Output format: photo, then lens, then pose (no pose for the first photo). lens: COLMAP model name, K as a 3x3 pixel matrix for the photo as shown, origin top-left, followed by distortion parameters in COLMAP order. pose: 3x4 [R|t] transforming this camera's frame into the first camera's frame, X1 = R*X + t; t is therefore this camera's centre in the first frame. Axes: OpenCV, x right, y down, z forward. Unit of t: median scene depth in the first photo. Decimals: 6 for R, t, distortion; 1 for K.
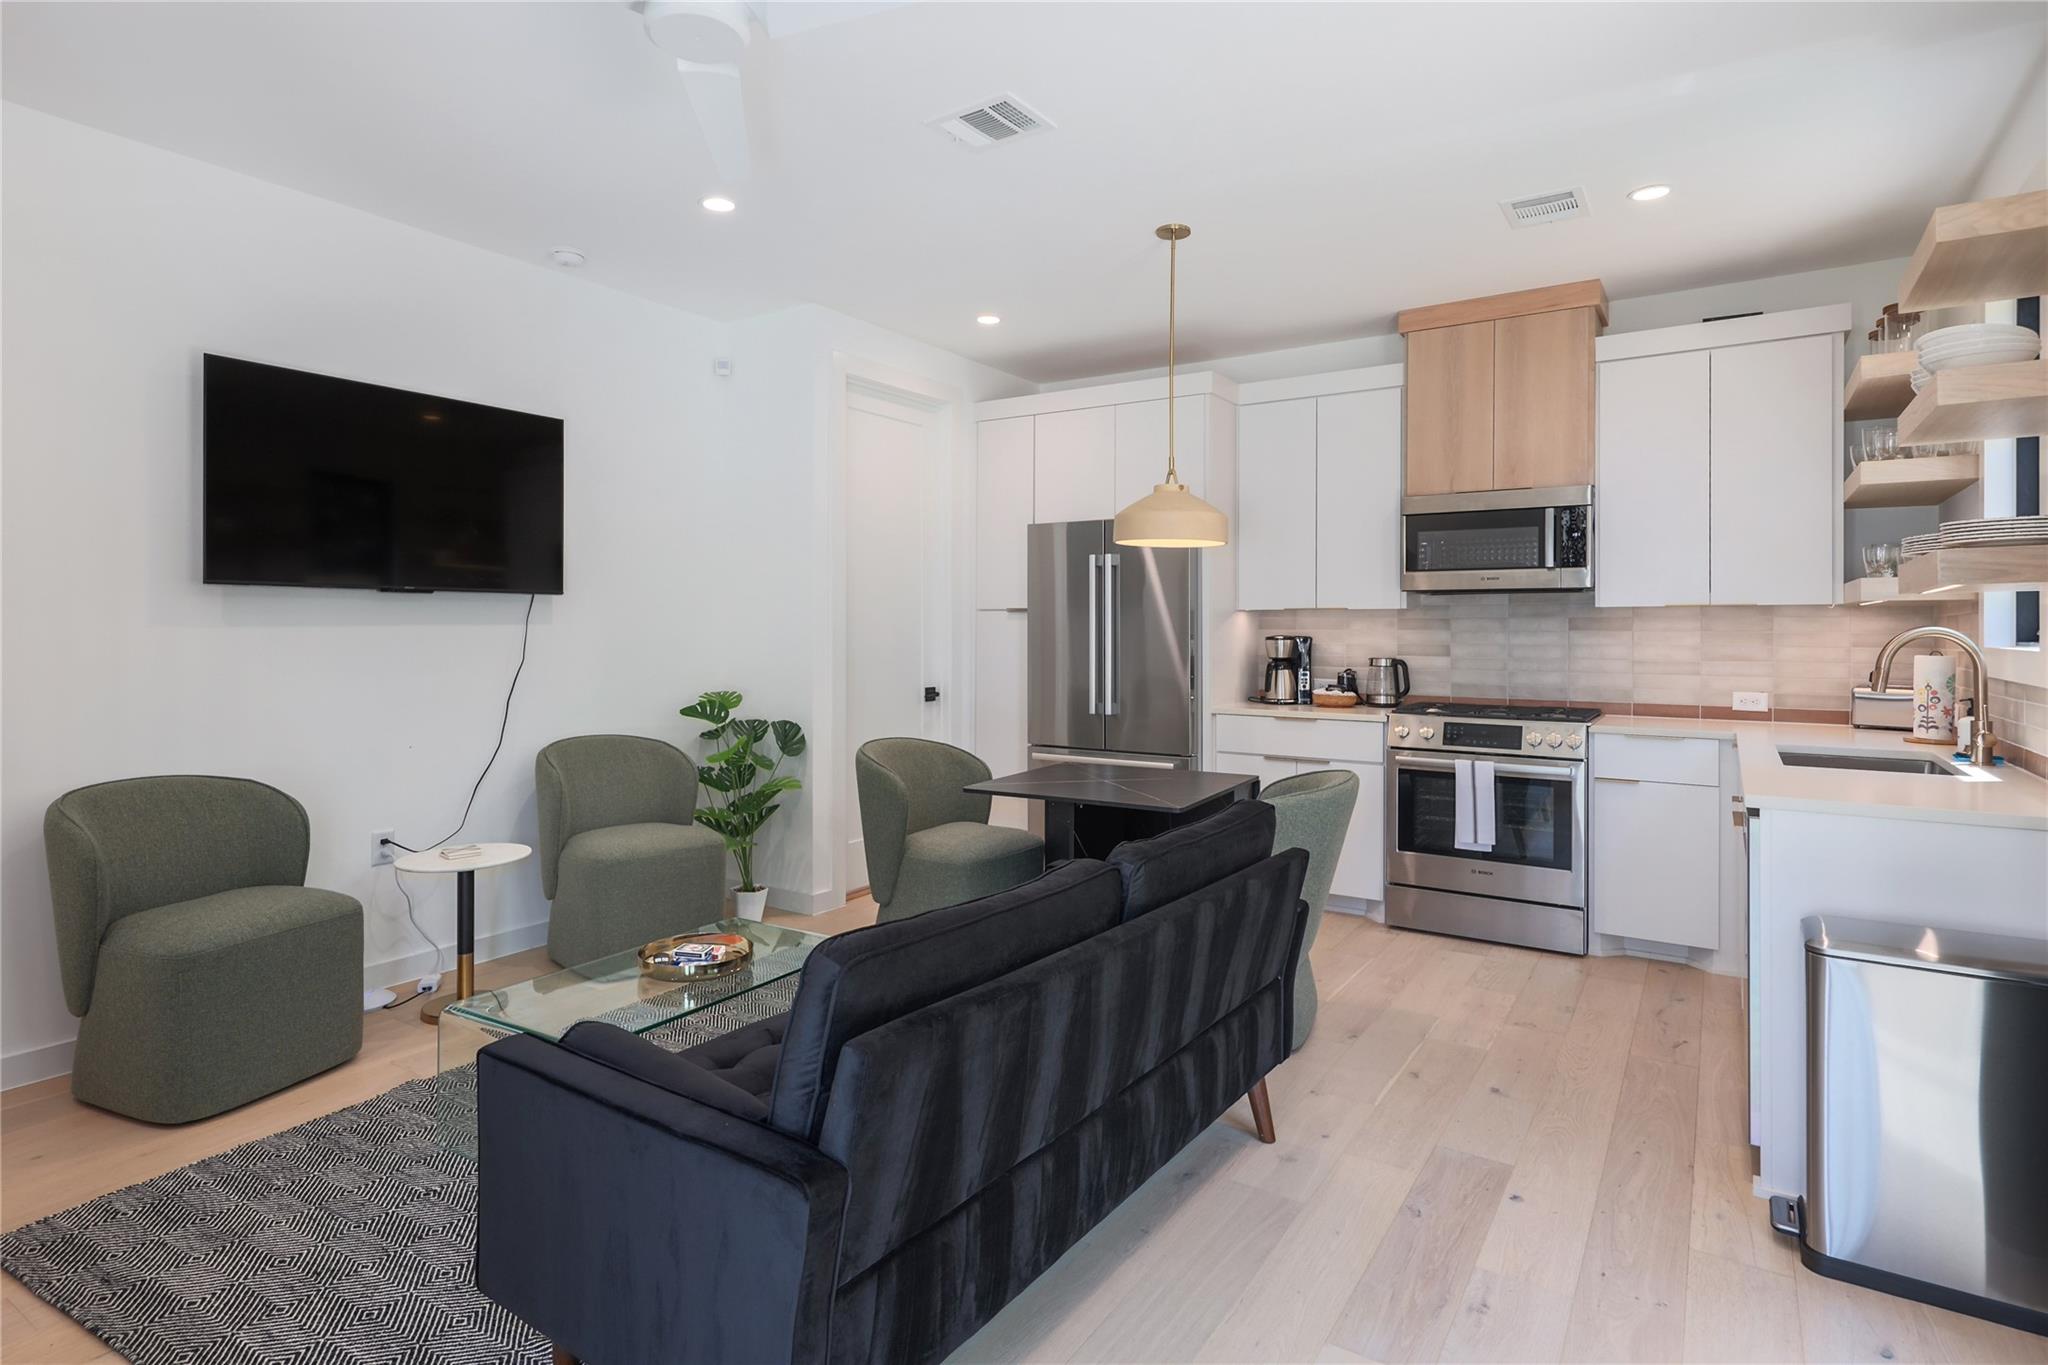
lens RADIAL K [[1058.4, 0, 1024.0], [0, 1058.4, 631.8], [0, 0, 1]] dist [0.053396, 0.000164]
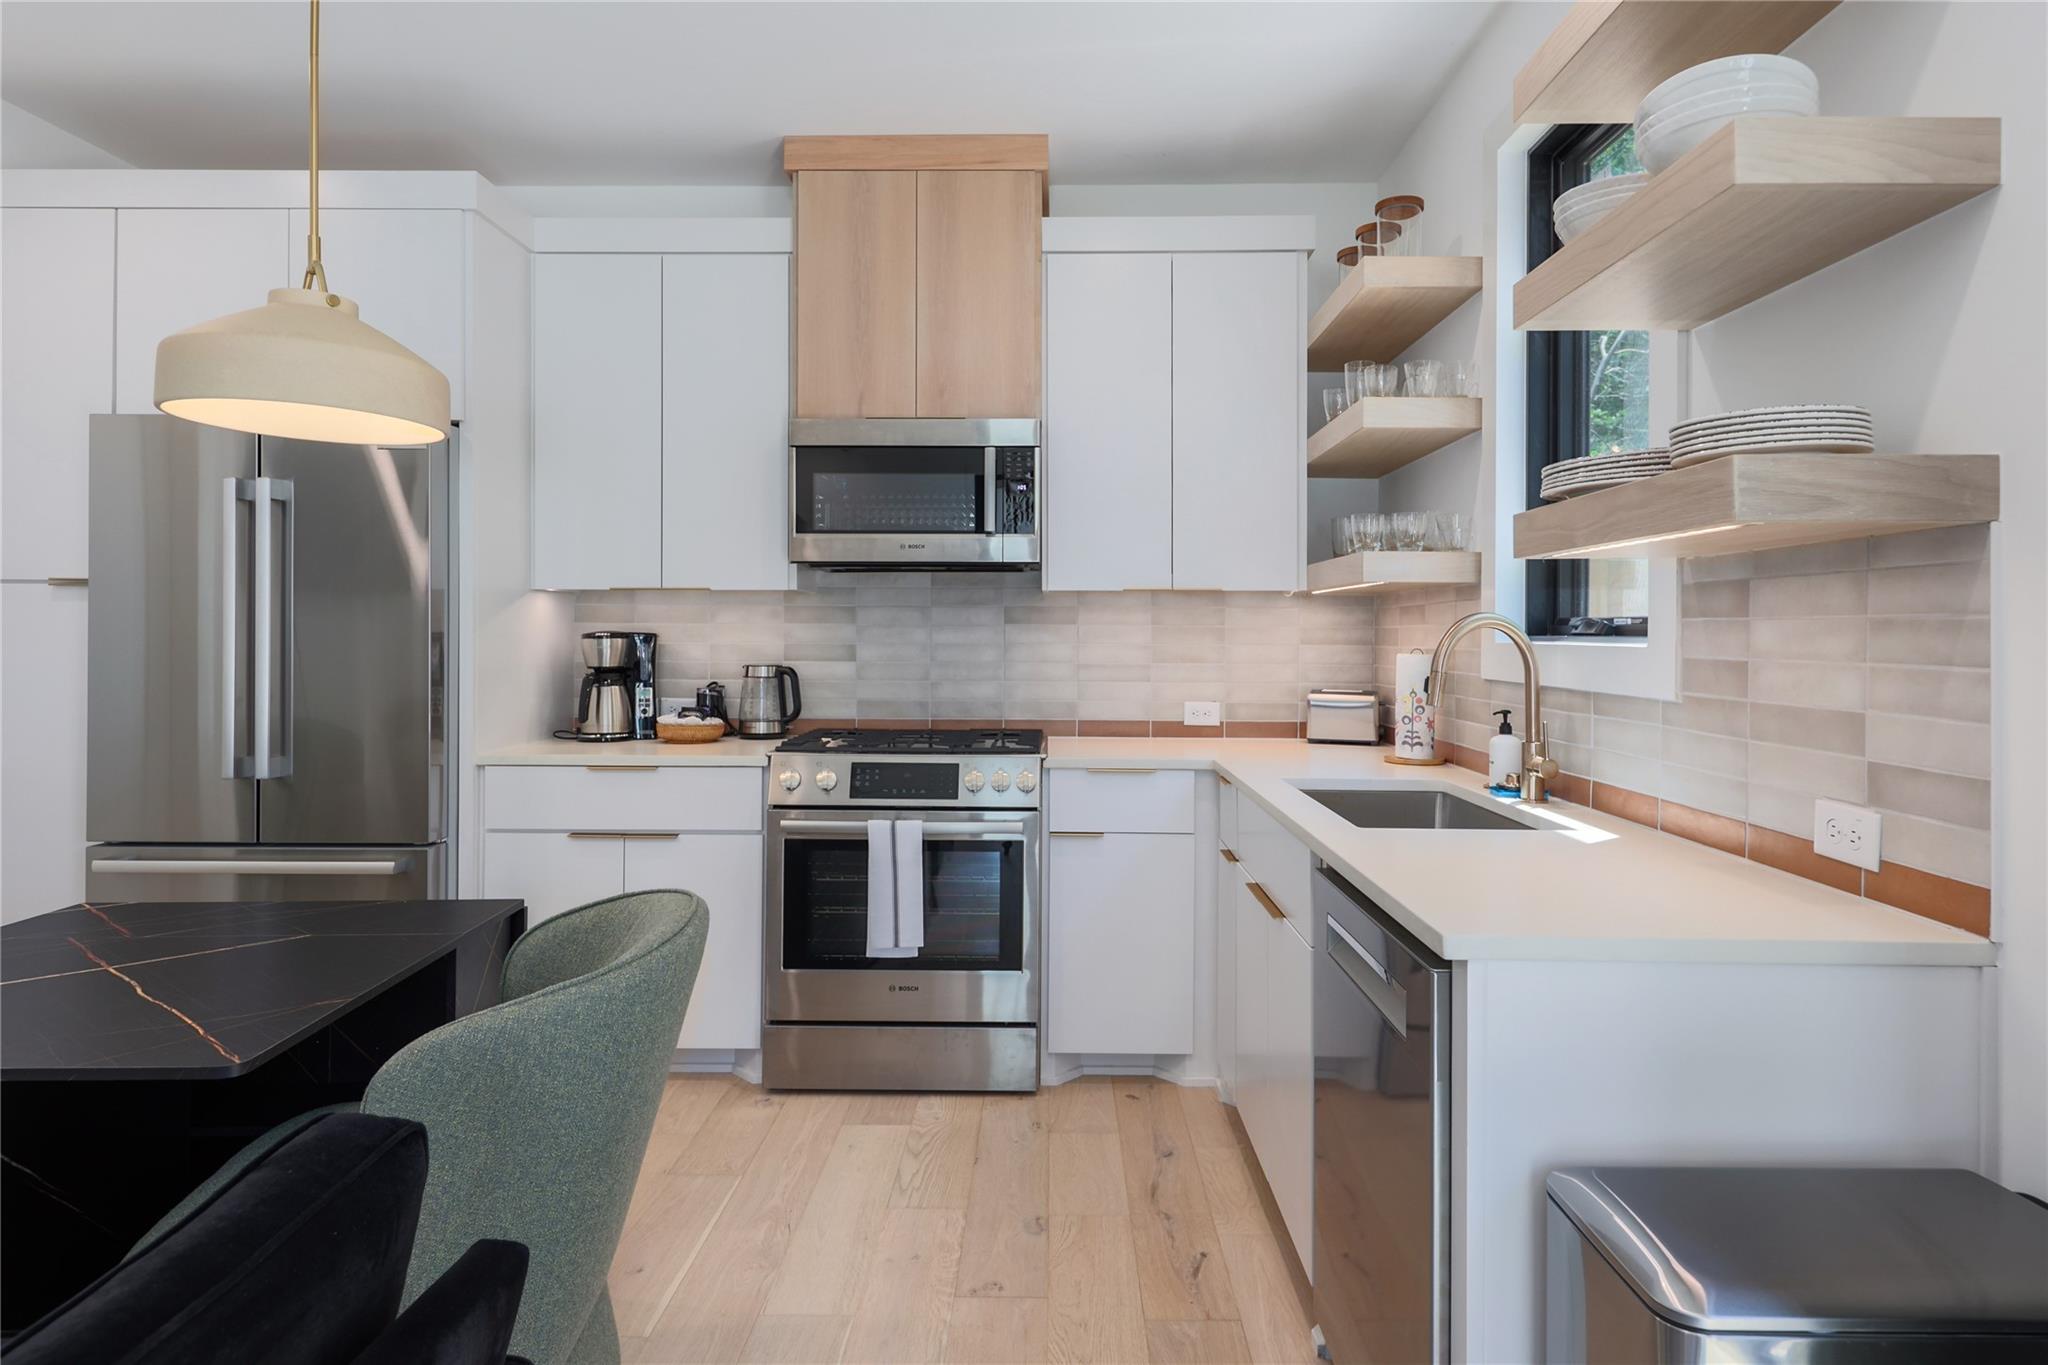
lens RADIAL K [[1110.7, 0, 1017.8], [0, 1110.7, 631.1], [0, 0, 1]] dist [0.003082, 0.000475]
pose [[0.855219, 0.002167, 0.518263, 0.125485], [-0.000376, 0.999994, -0.003561, 0.006456], [-0.518267, 0.002851, 0.855214, 0.357784]]
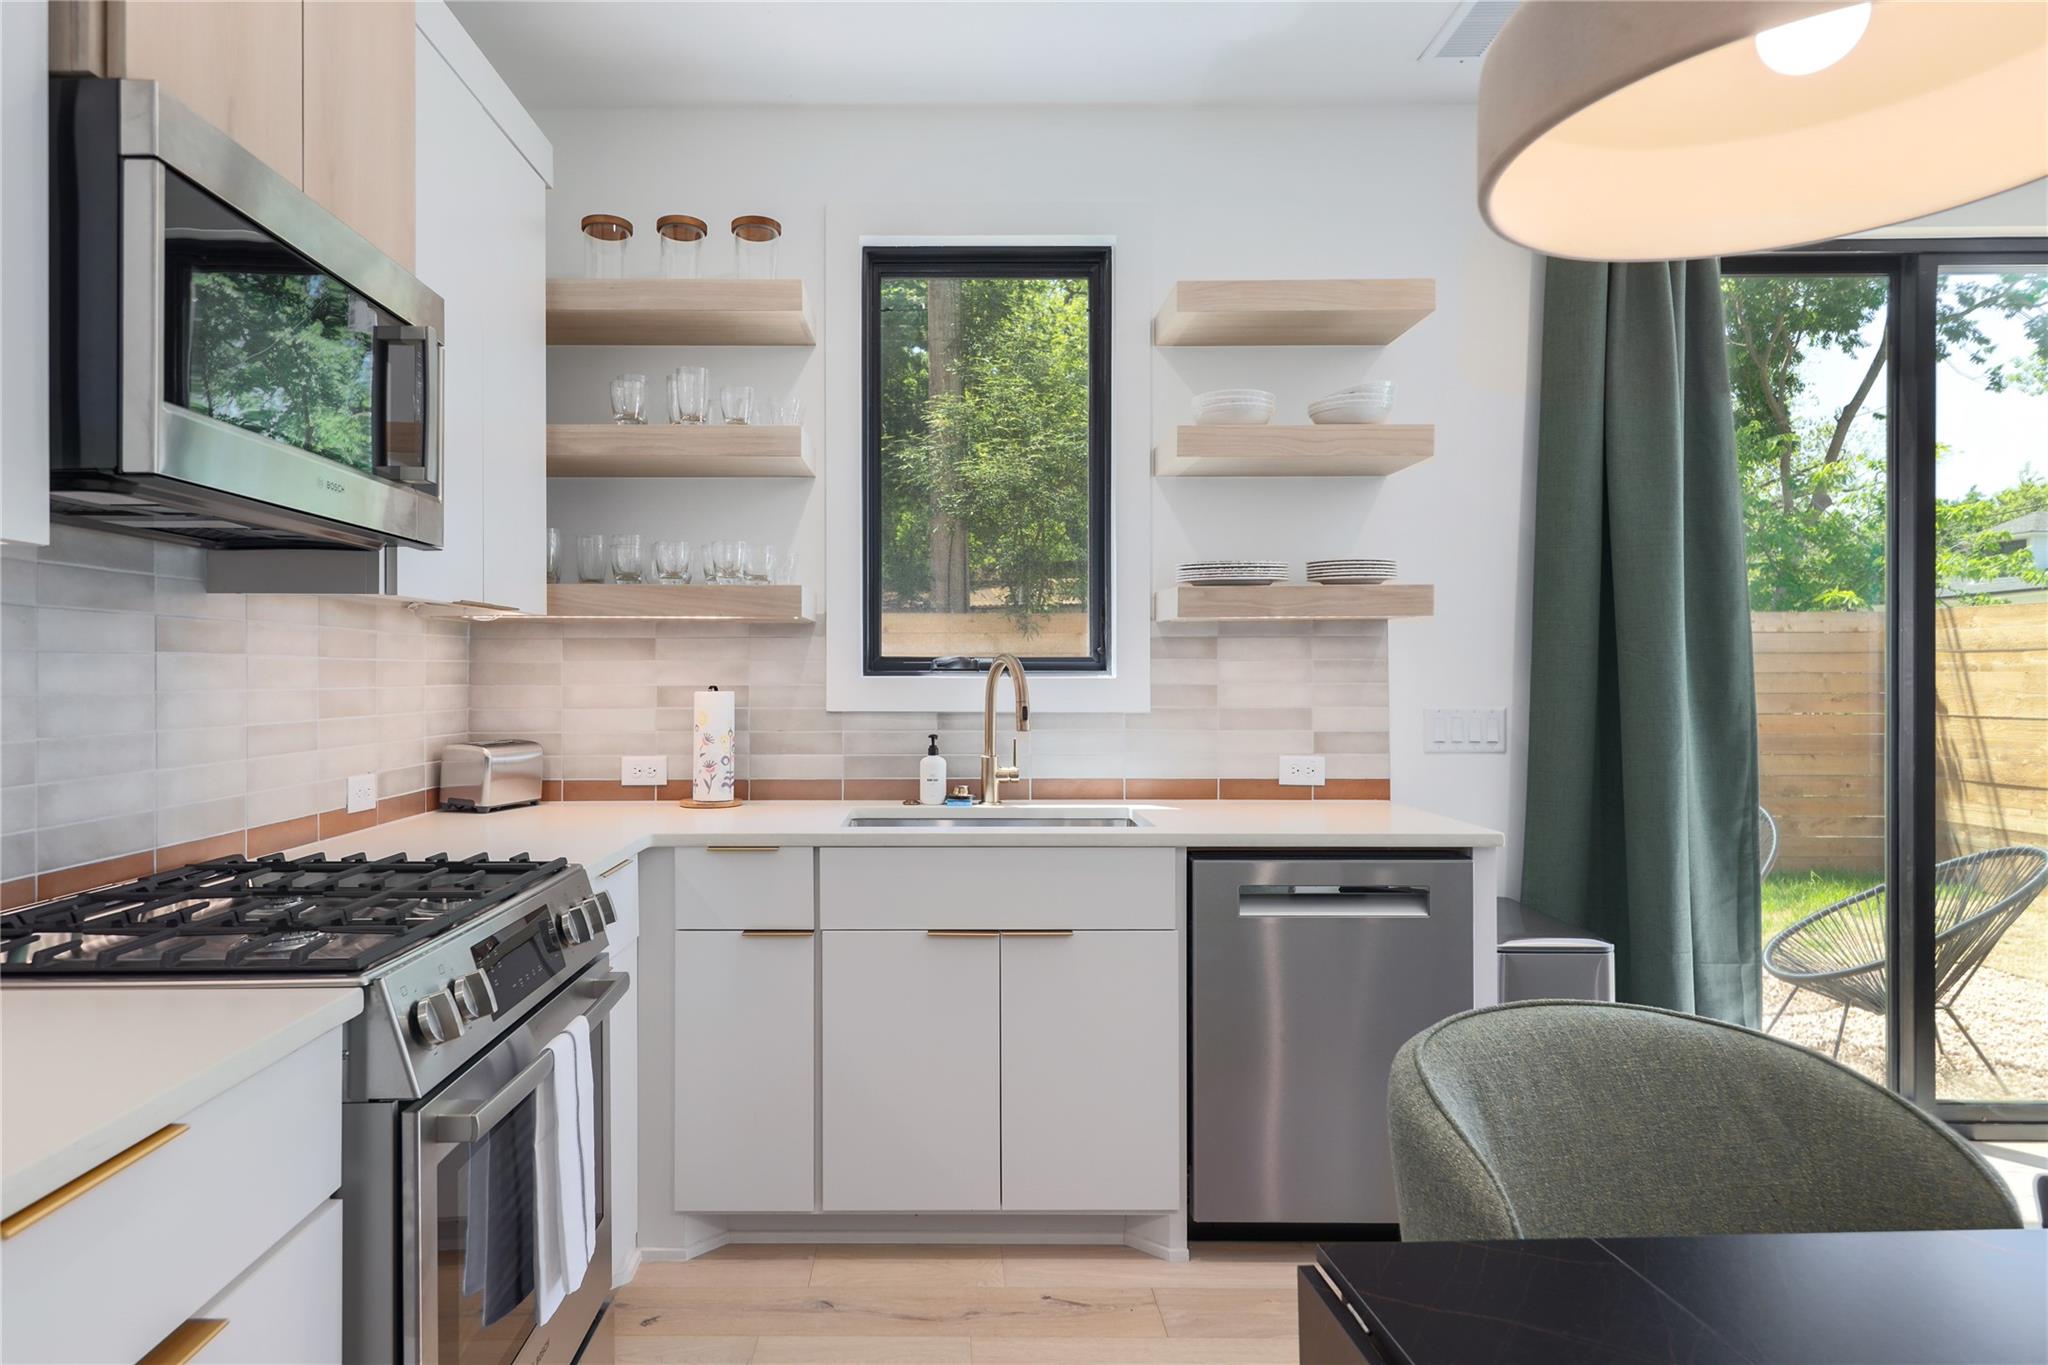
lens RADIAL K [[1210.9, 0, 898.6], [0, 1210.9, 684.1], [0, 0, 1]] dist [0.020073, -0.000764]
pose [[-0.529403, -0.007861, 0.848334, 0.038385], [0.004066, 0.999922, 0.011803, 0.006027], [-0.848361, 0.009698, -0.529330, 1.050213]]
